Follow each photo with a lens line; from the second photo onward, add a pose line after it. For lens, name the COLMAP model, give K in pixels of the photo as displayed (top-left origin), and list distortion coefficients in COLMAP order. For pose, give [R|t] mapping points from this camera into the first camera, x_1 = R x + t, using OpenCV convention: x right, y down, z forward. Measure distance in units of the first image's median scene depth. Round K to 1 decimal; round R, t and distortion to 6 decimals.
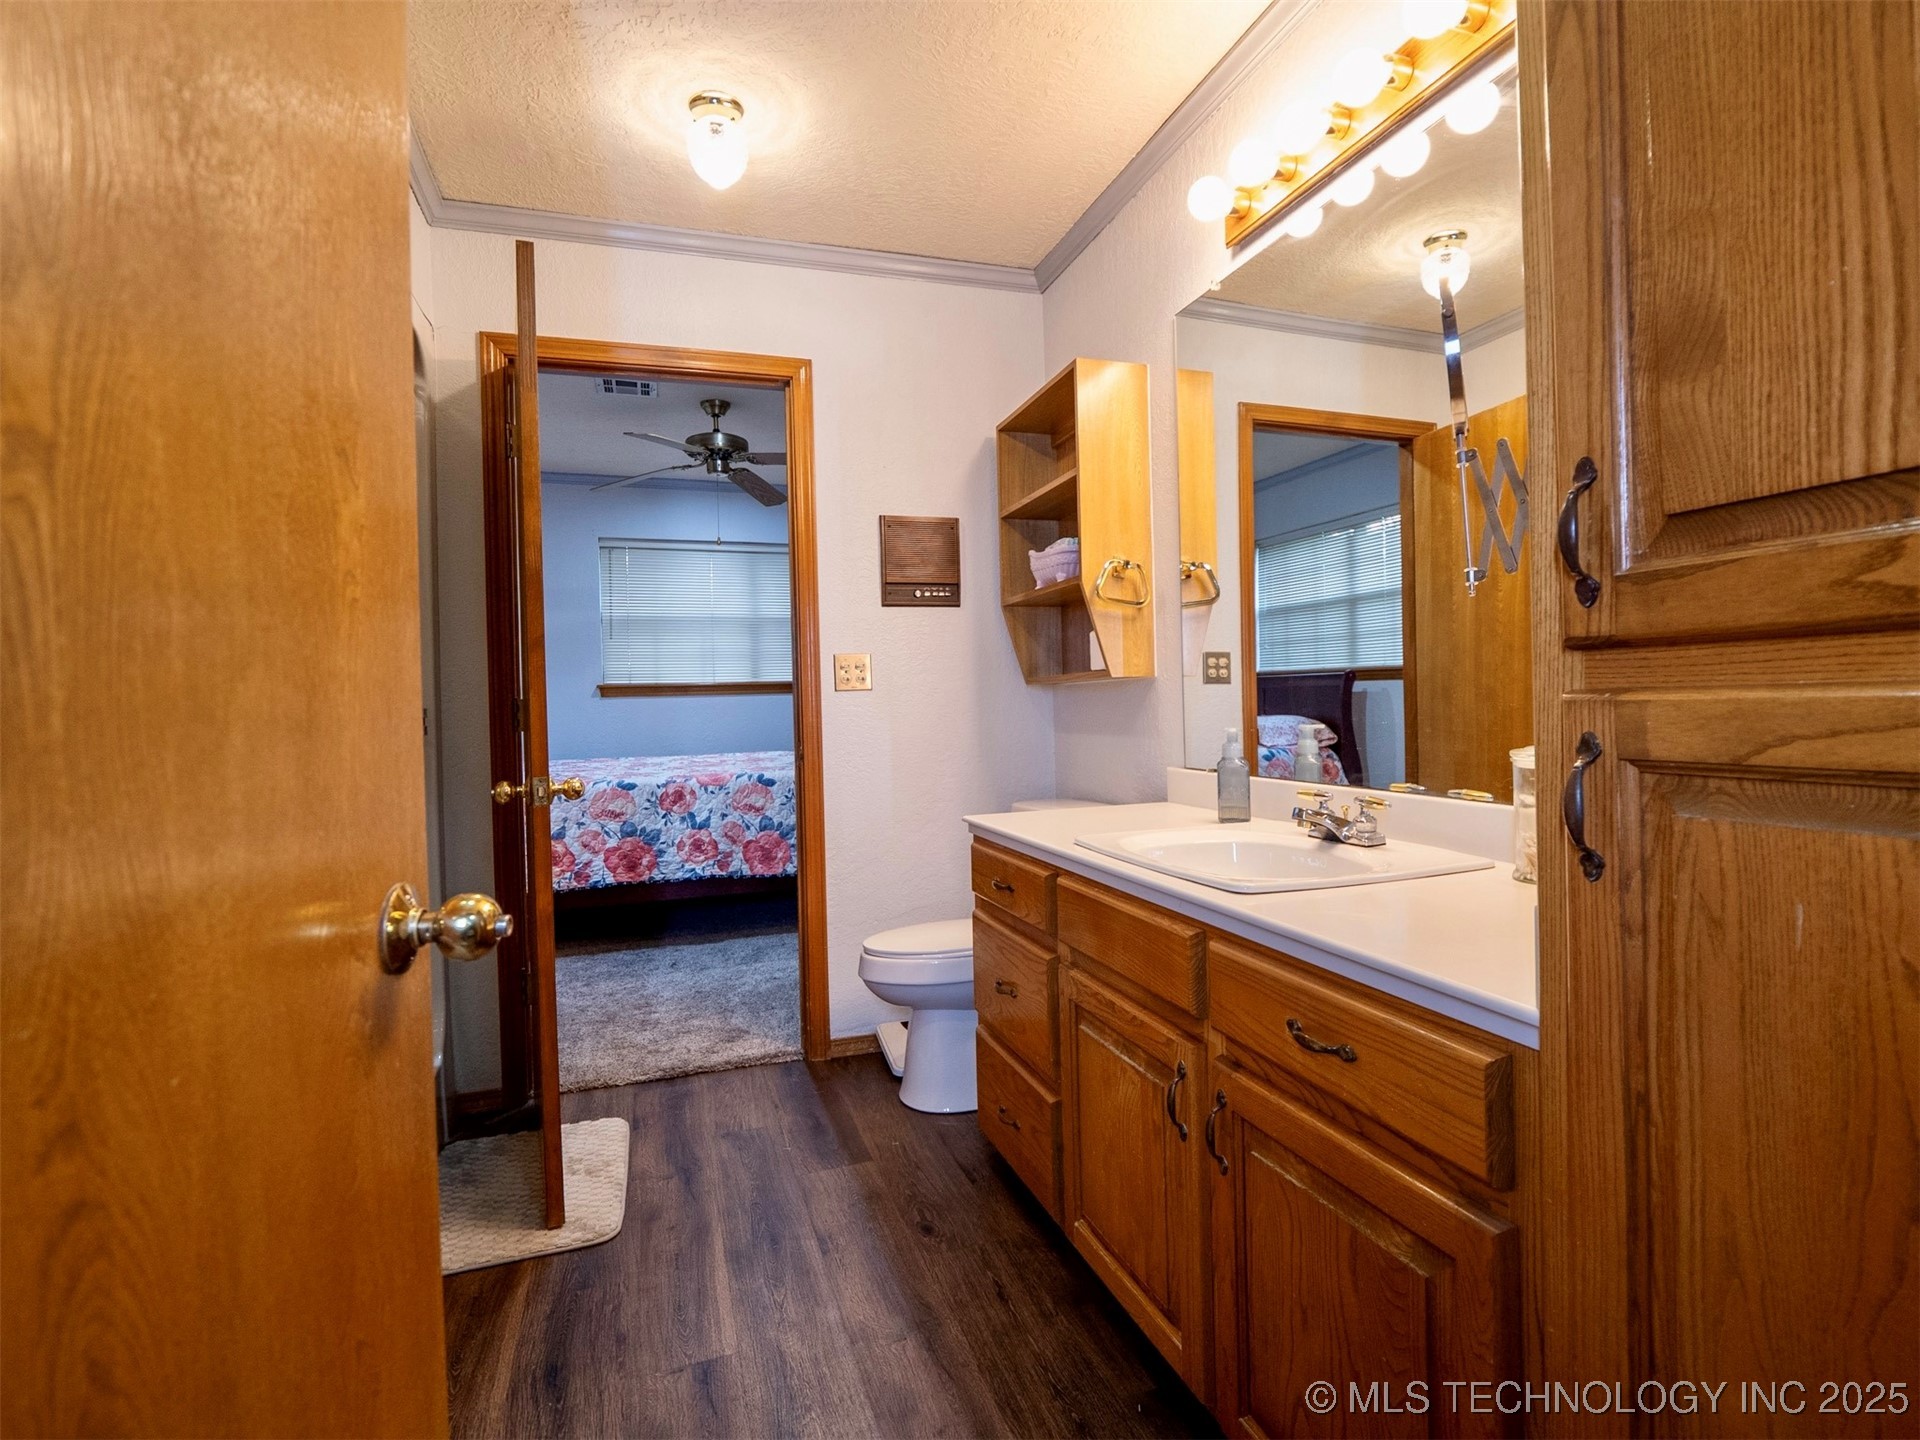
lens RADIAL K [[955.3, 0, 982.0], [0, 955.3, 700.4], [0, 0, 1]] dist [-0.000684, -0.010640]
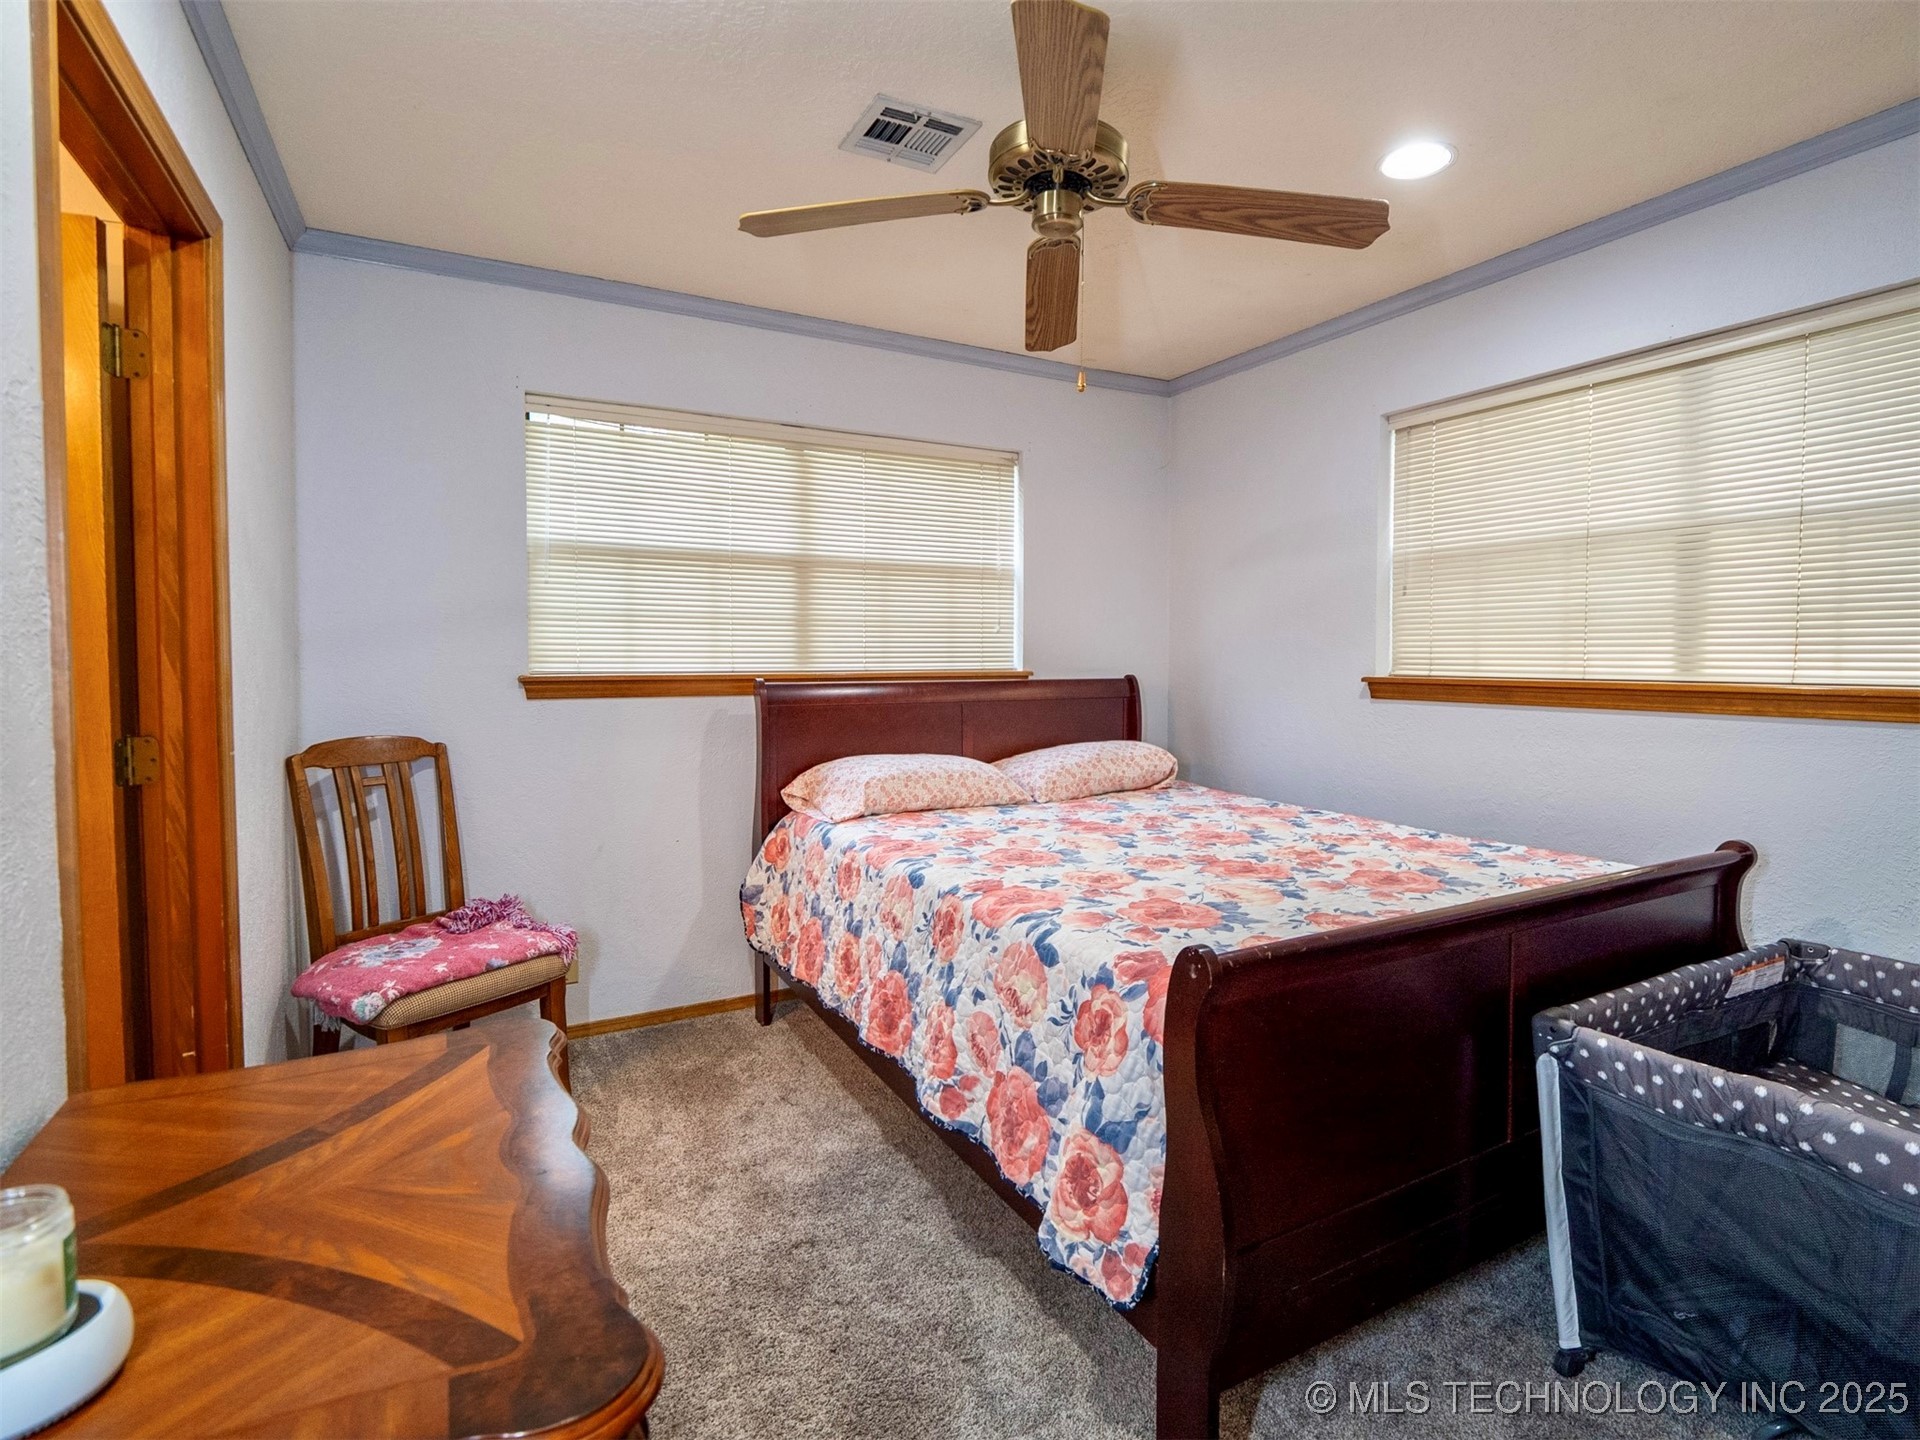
lens RADIAL K [[955.3, 0, 982.0], [0, 955.3, 700.4], [0, 0, 1]] dist [-0.000684, -0.010640]
pose [[0.165779, 0.072038, -0.983528, 0.165115], [-0.014671, 0.997398, 0.070581, -0.050795], [0.986054, 0.002728, 0.166405, 0.913439]]
